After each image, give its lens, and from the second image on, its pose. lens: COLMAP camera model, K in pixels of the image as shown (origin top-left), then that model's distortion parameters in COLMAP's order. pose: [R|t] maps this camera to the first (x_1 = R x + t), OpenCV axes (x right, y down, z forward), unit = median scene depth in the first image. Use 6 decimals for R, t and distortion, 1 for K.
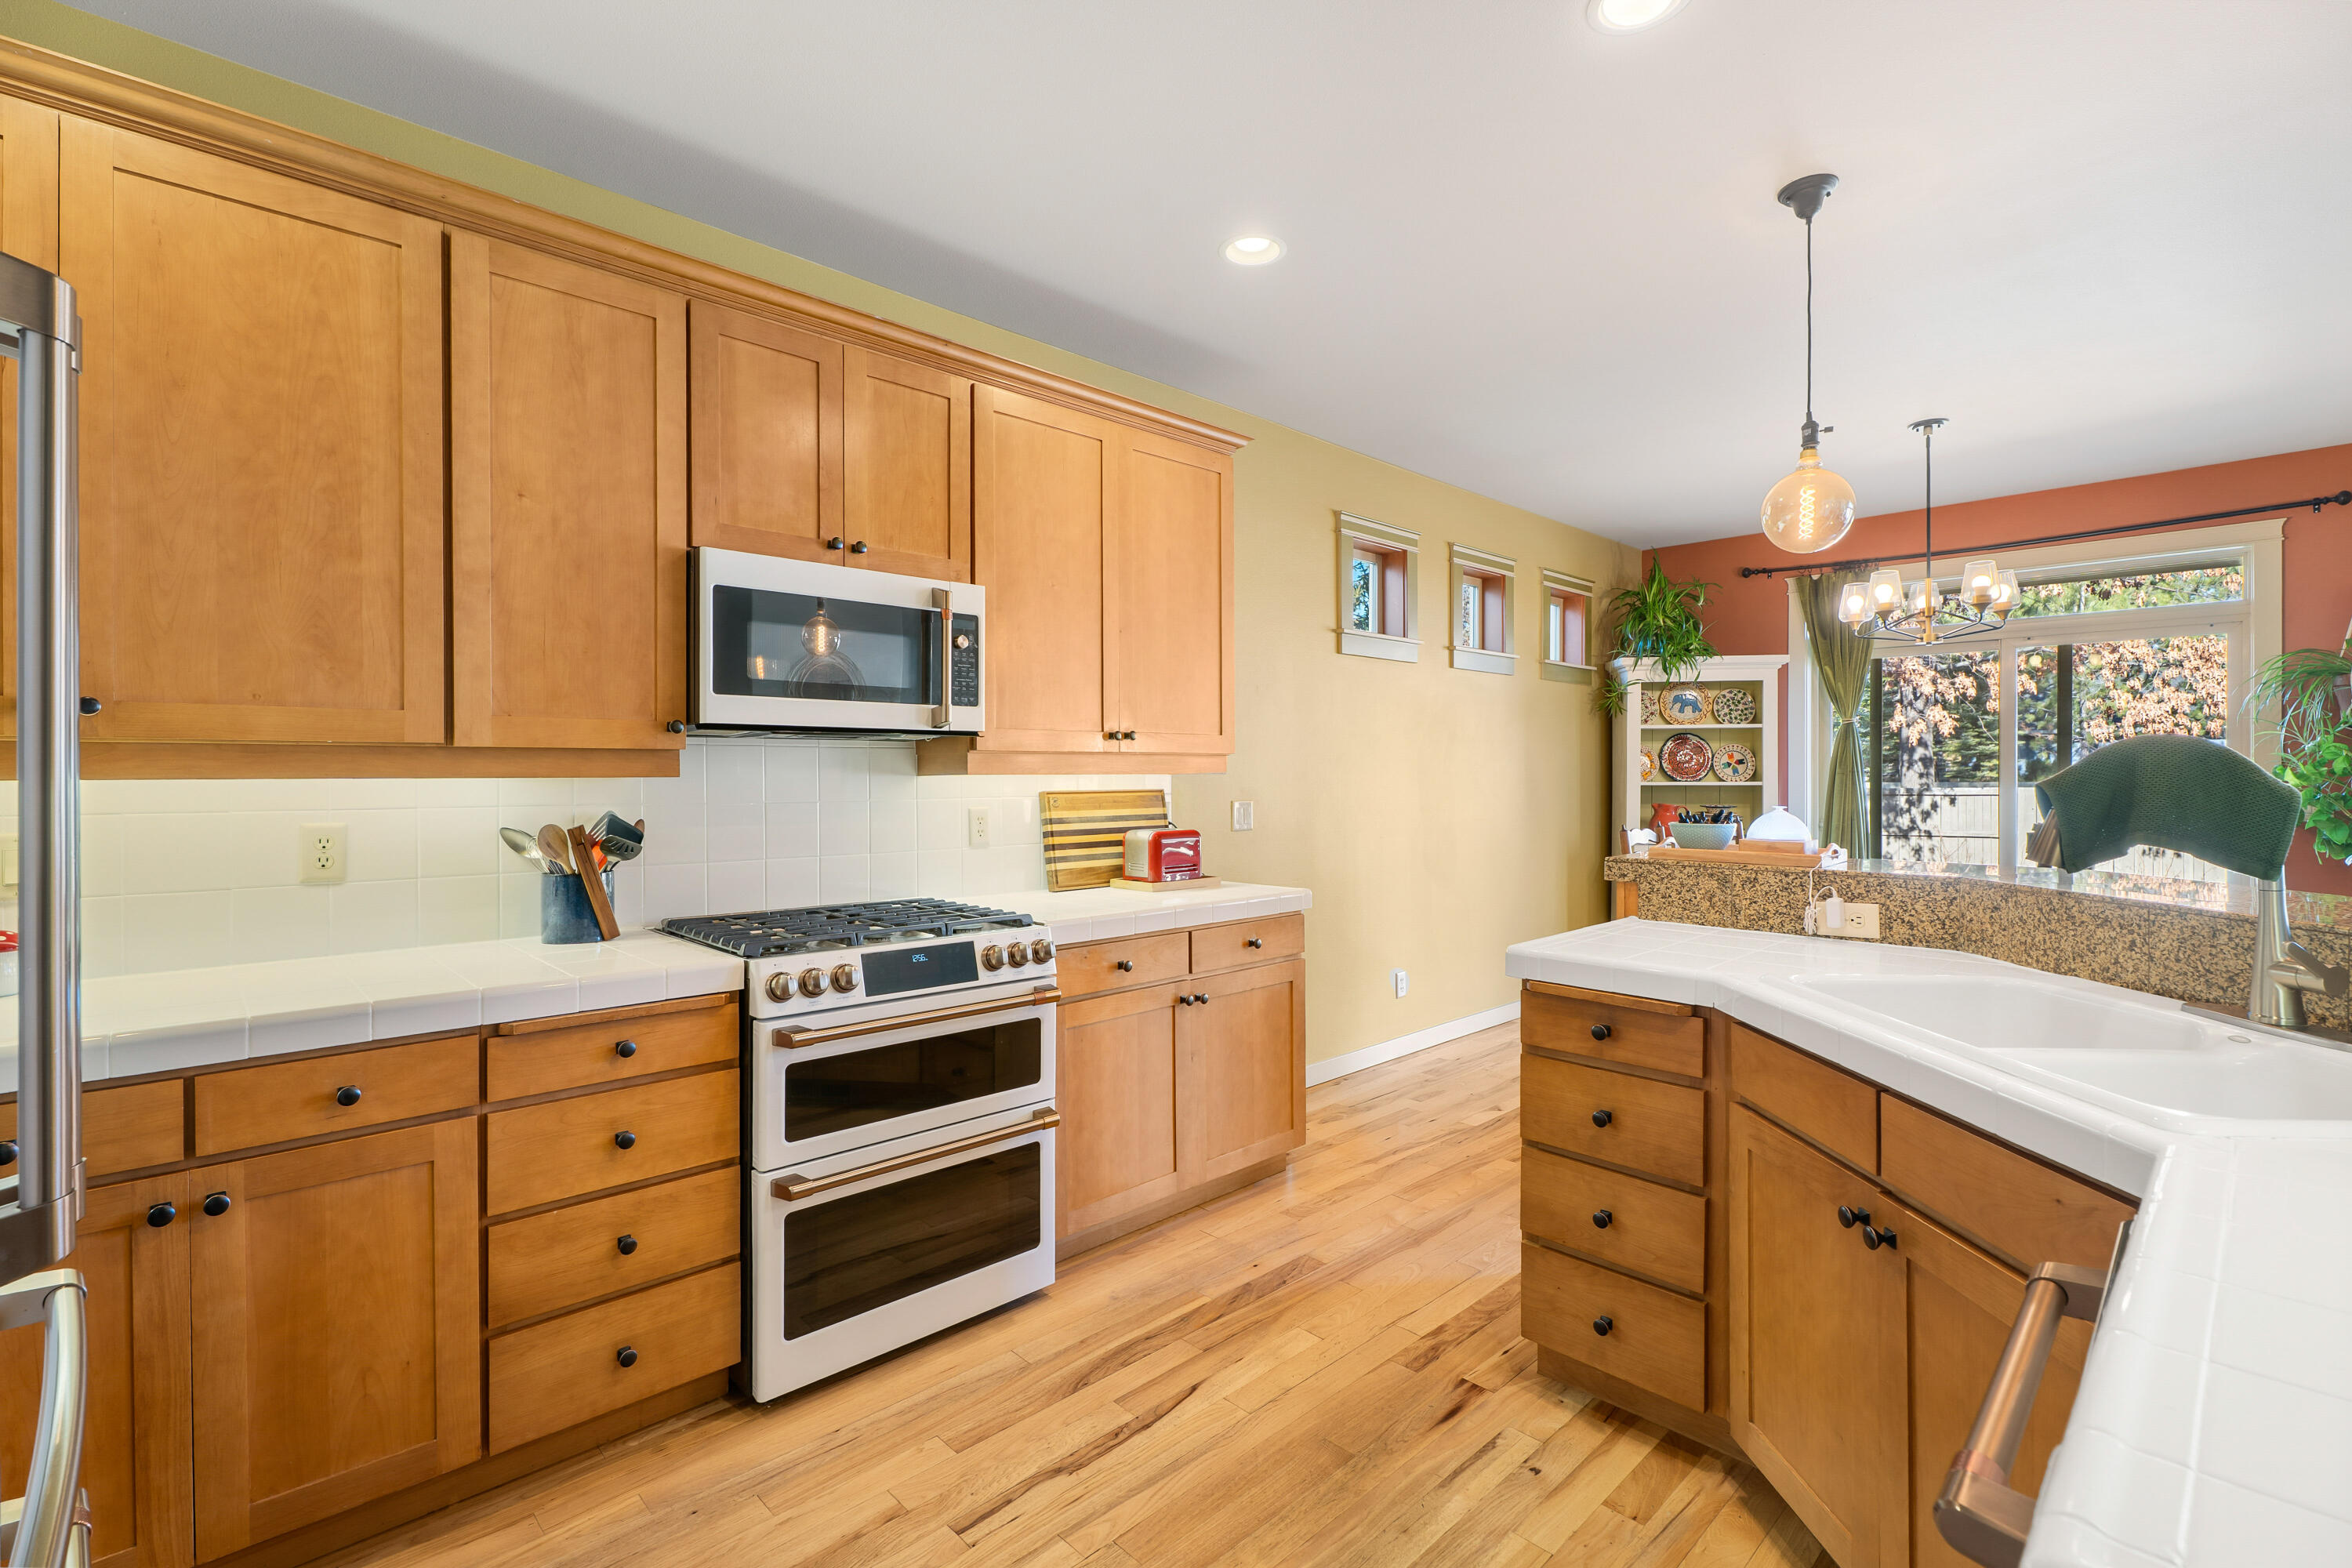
lens RADIAL K [[1053.5, 0, 1162.1], [0, 1053.5, 776.7], [0, 0, 1]] dist [0.001688, 0.002208]
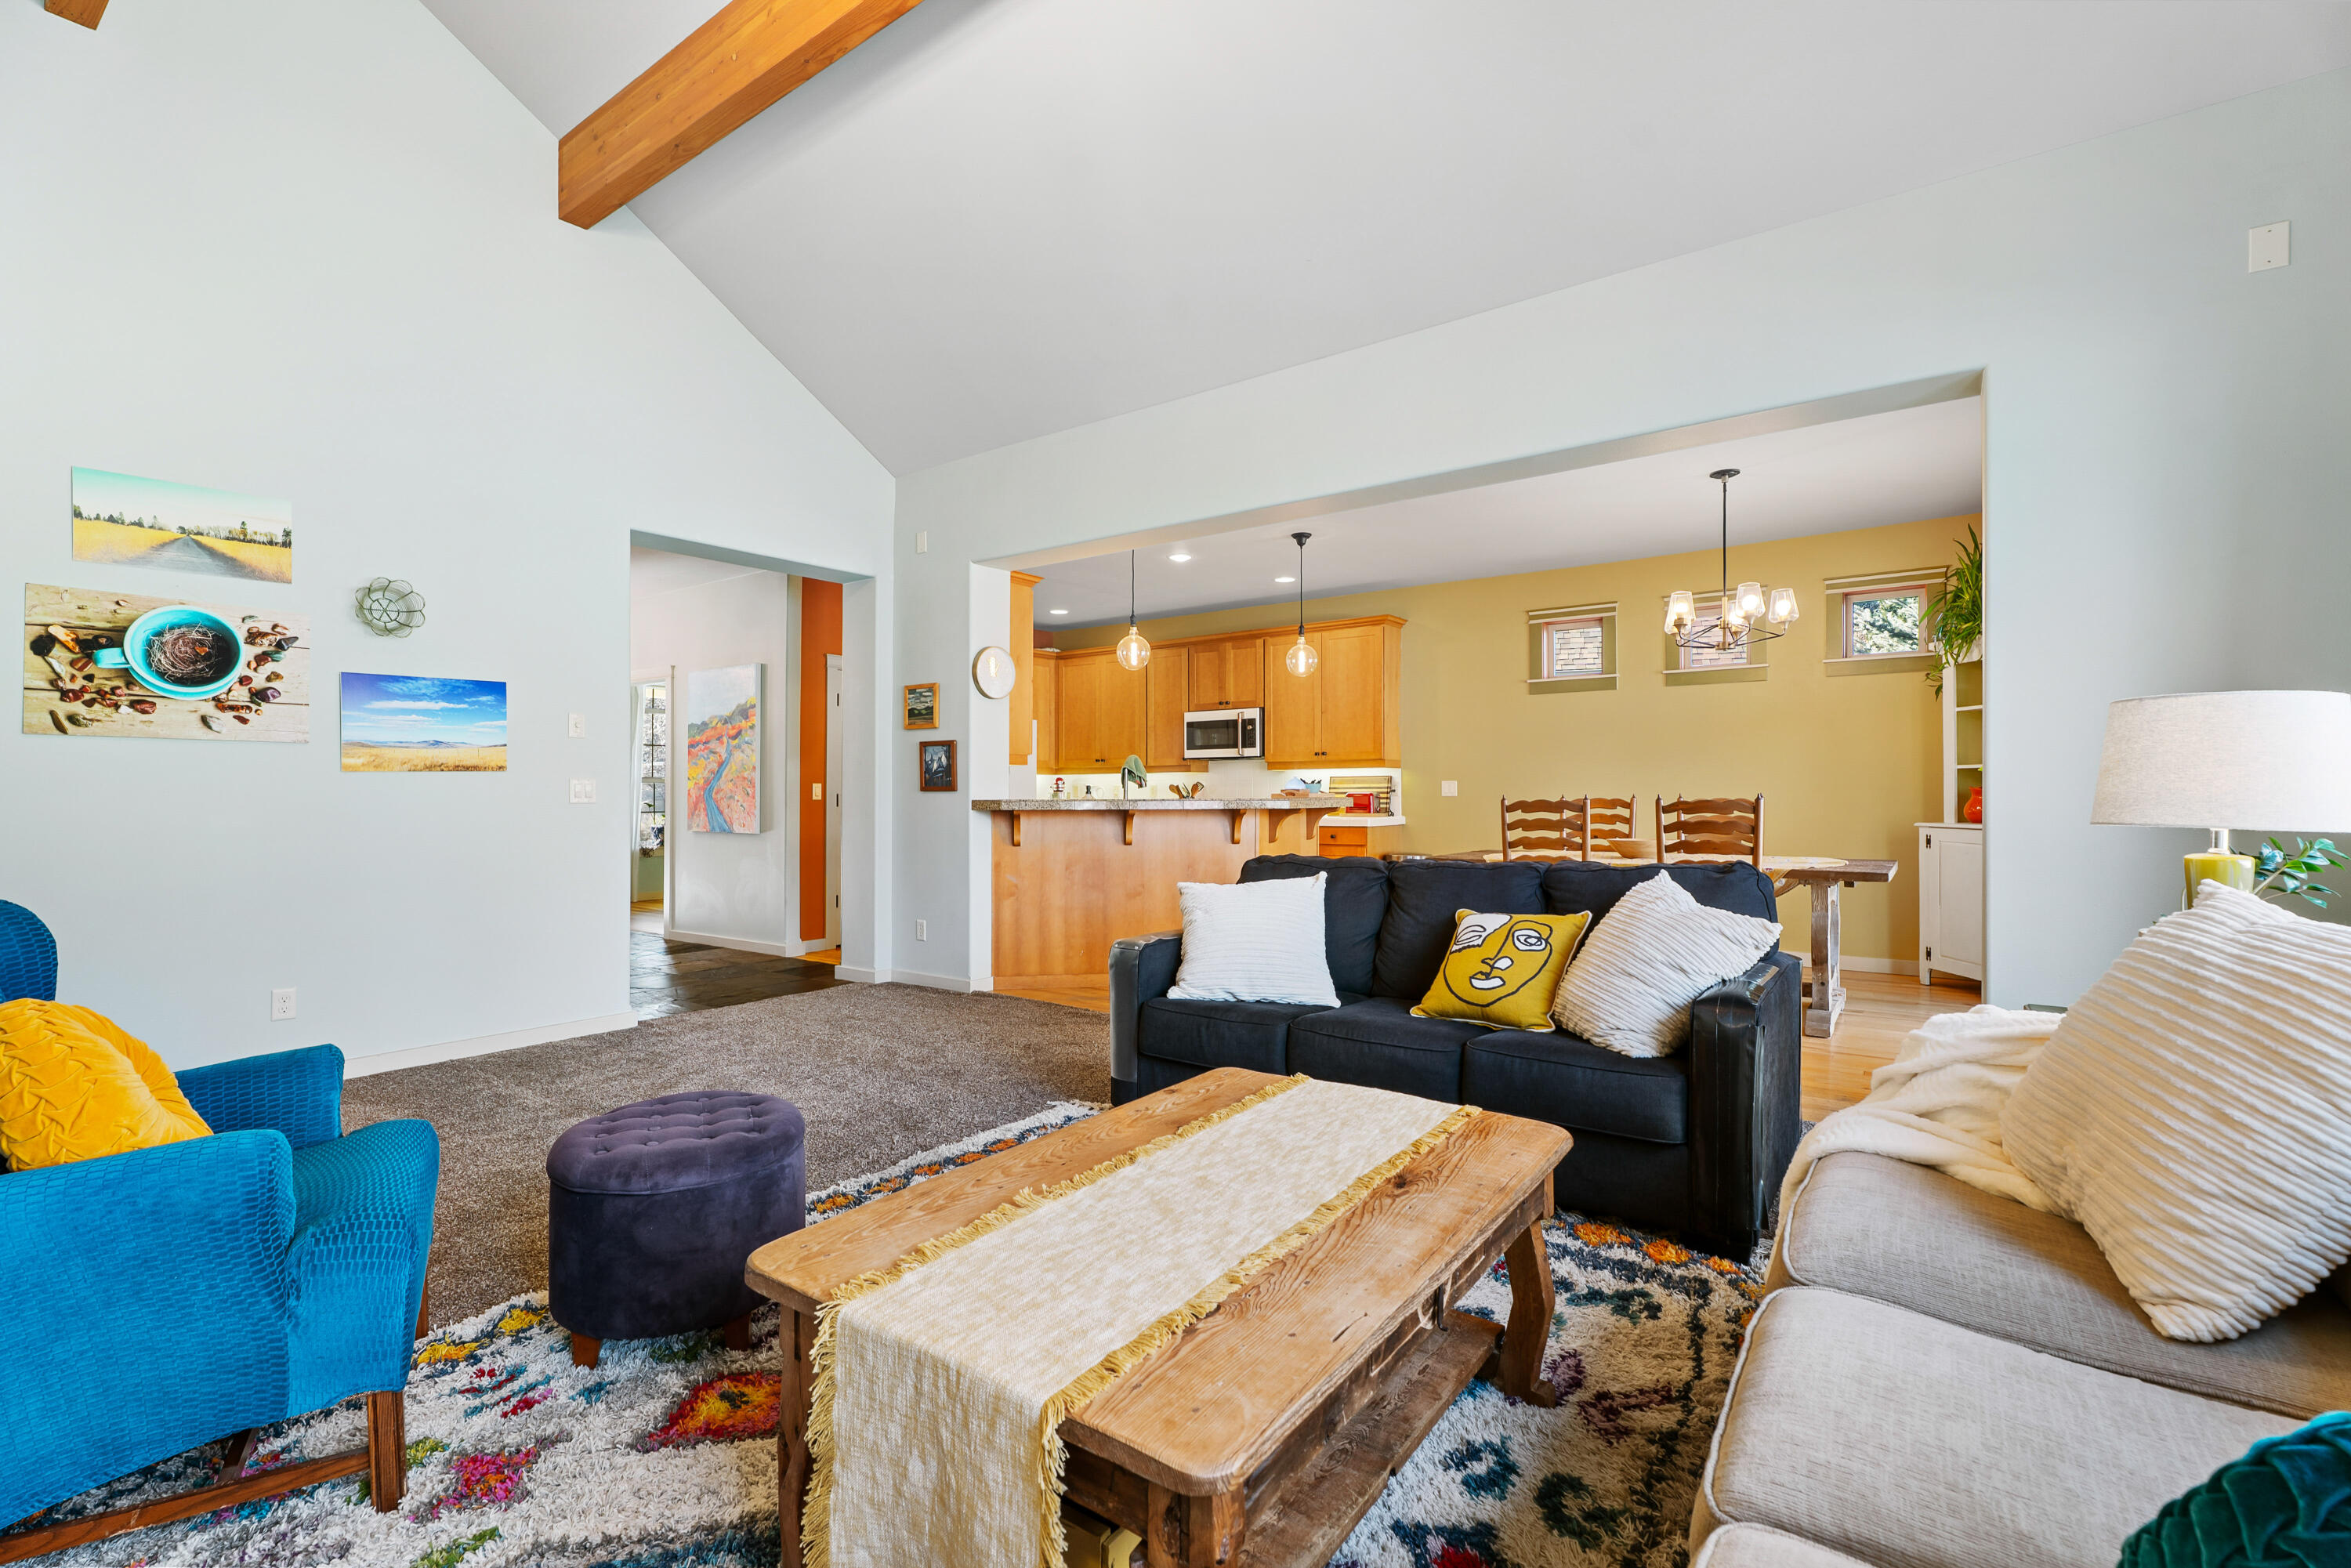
lens RADIAL K [[1053.1, 0, 1176.0], [0, 1053.1, 791.8], [0, 0, 1]] dist [0.001688, 0.002208]
pose [[0.169563, -0.004151, -0.985511, 3.094479], [0.004074, 0.999986, -0.003511, 0.078315], [0.985511, -0.003420, 0.169577, 0.291707]]
